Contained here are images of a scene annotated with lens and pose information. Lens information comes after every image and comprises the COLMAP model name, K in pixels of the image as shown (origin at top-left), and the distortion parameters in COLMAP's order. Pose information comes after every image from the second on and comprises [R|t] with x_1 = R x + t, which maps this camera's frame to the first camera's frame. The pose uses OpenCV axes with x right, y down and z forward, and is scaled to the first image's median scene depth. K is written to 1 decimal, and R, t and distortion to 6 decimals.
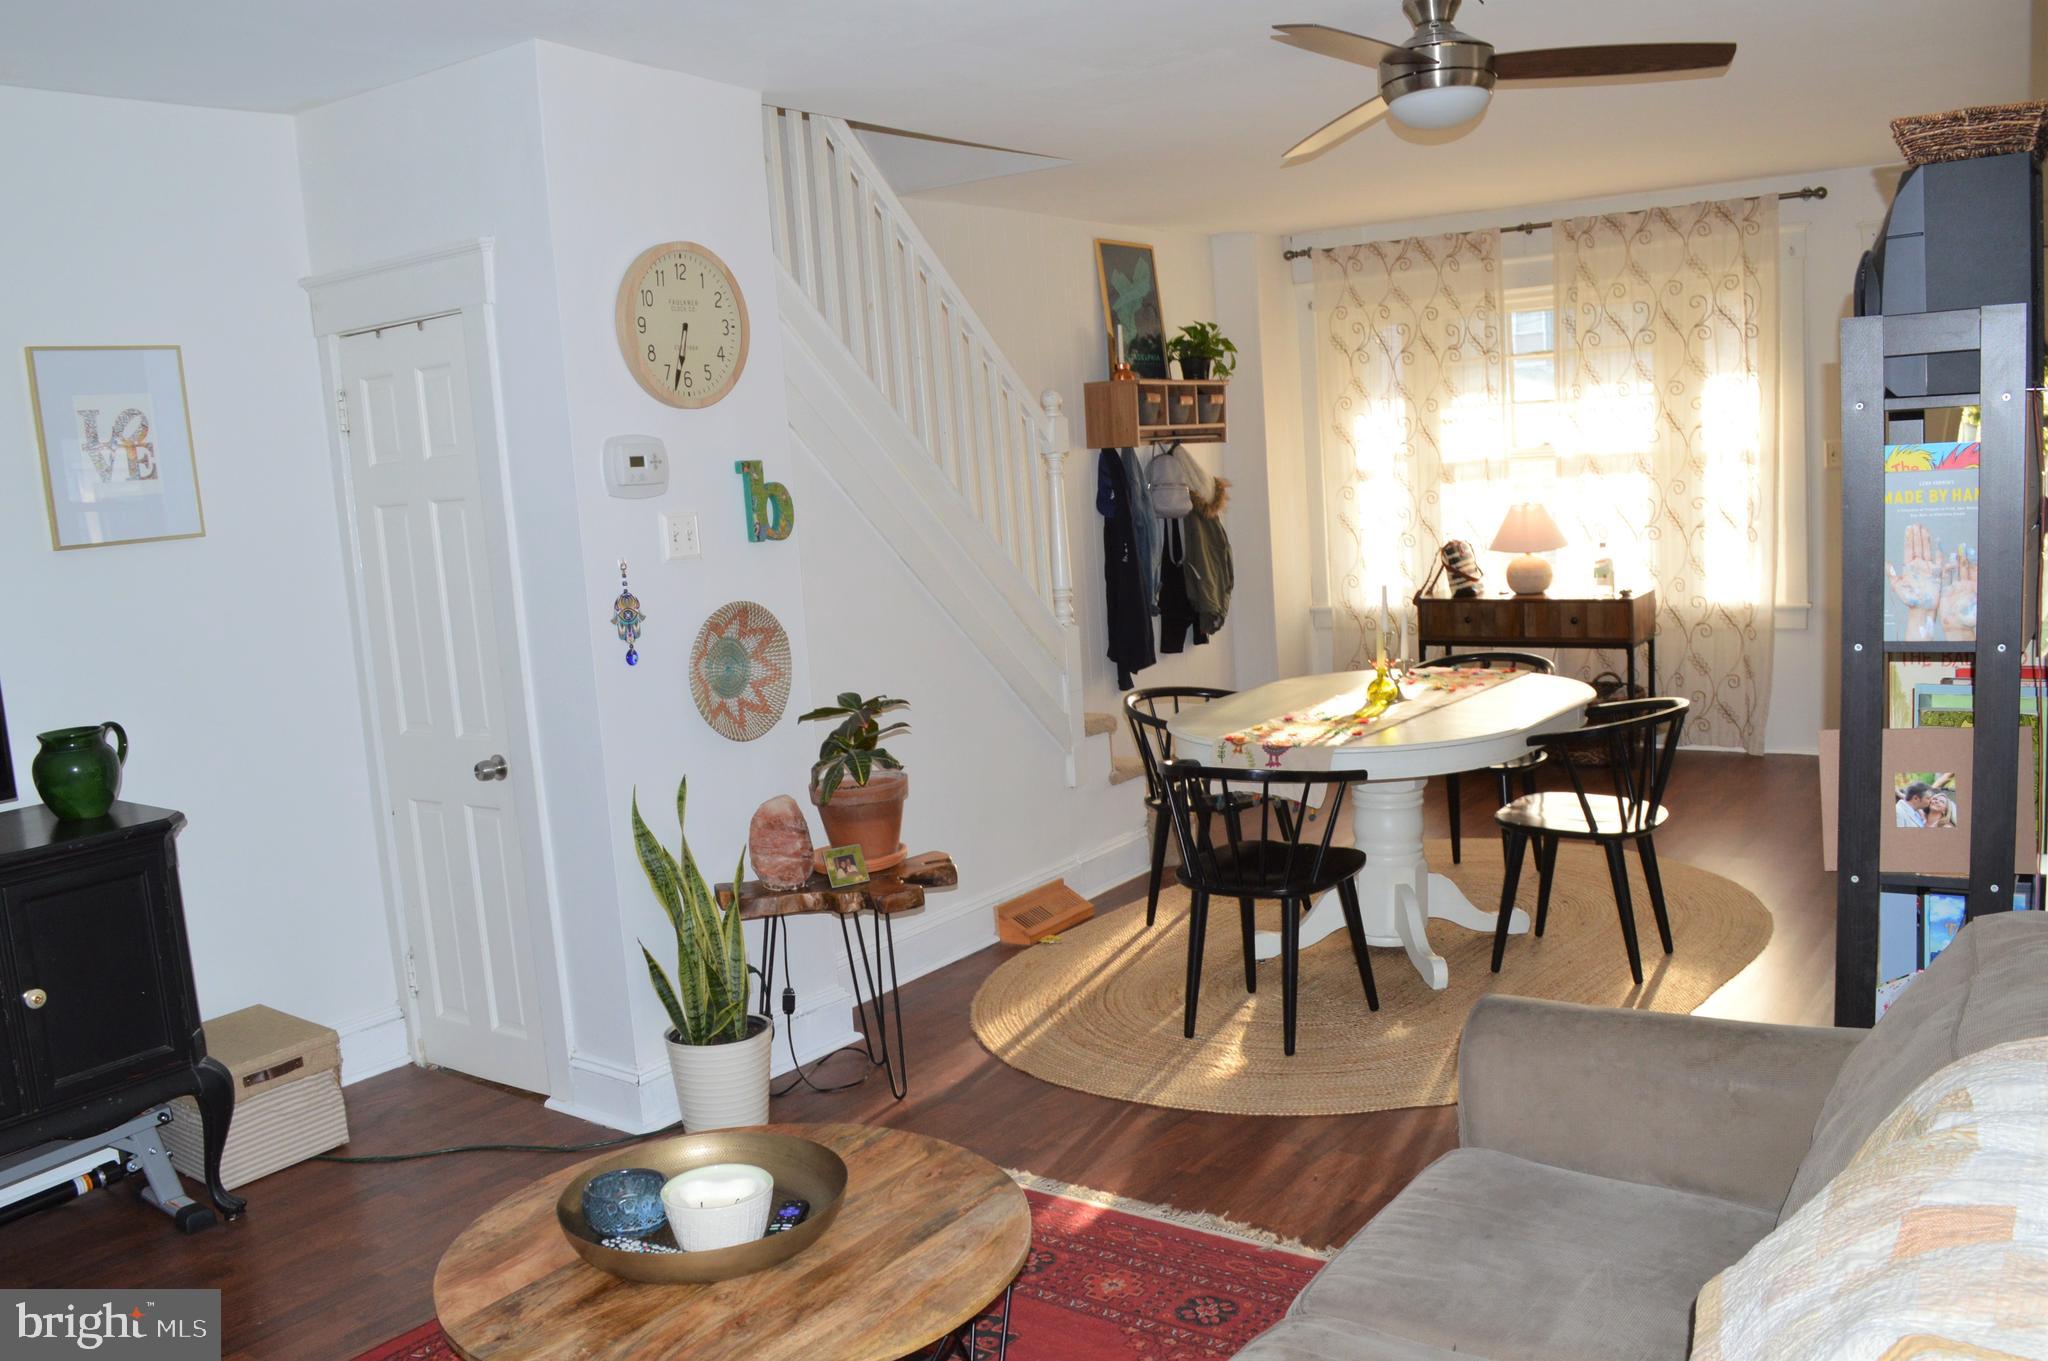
lens RADIAL K [[1661.7, 0, 1025.1], [0, 1661.7, 692.9], [0, 0, 1]] dist [-0.073702, 0.007819]
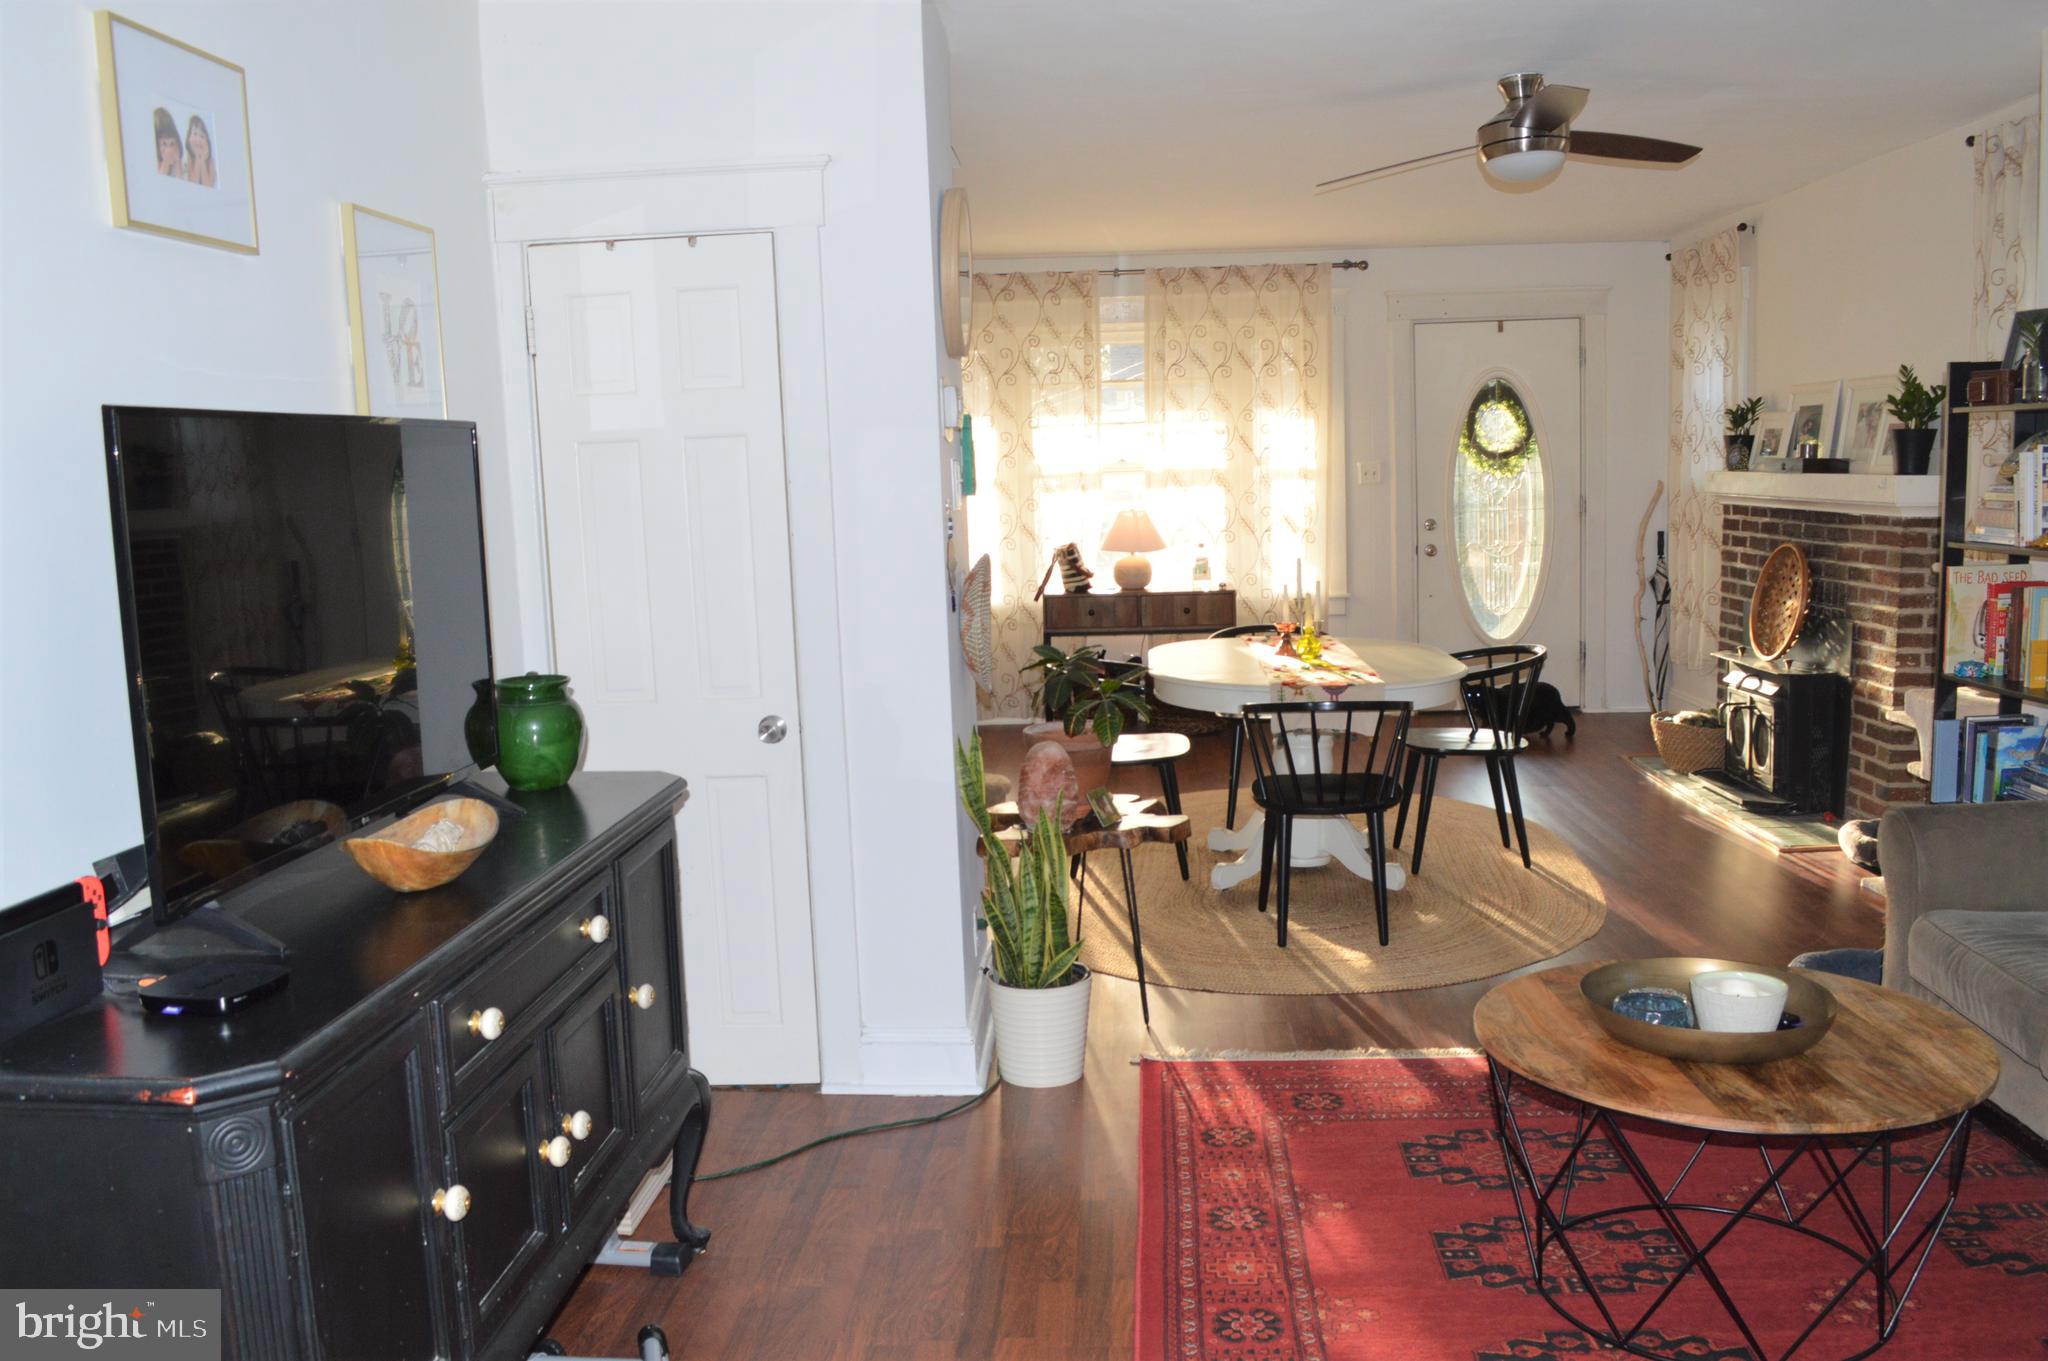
lens RADIAL K [[1624.2, 0, 1025.1], [0, 1624.2, 695.5], [0, 0, 1]] dist [-0.082671, 0.015511]
pose [[0.849574, -0.037991, 0.526100, -0.373867], [0.050432, 0.998684, -0.009323, 0.021866], [-0.525053, 0.034453, 0.850372, 0.083439]]
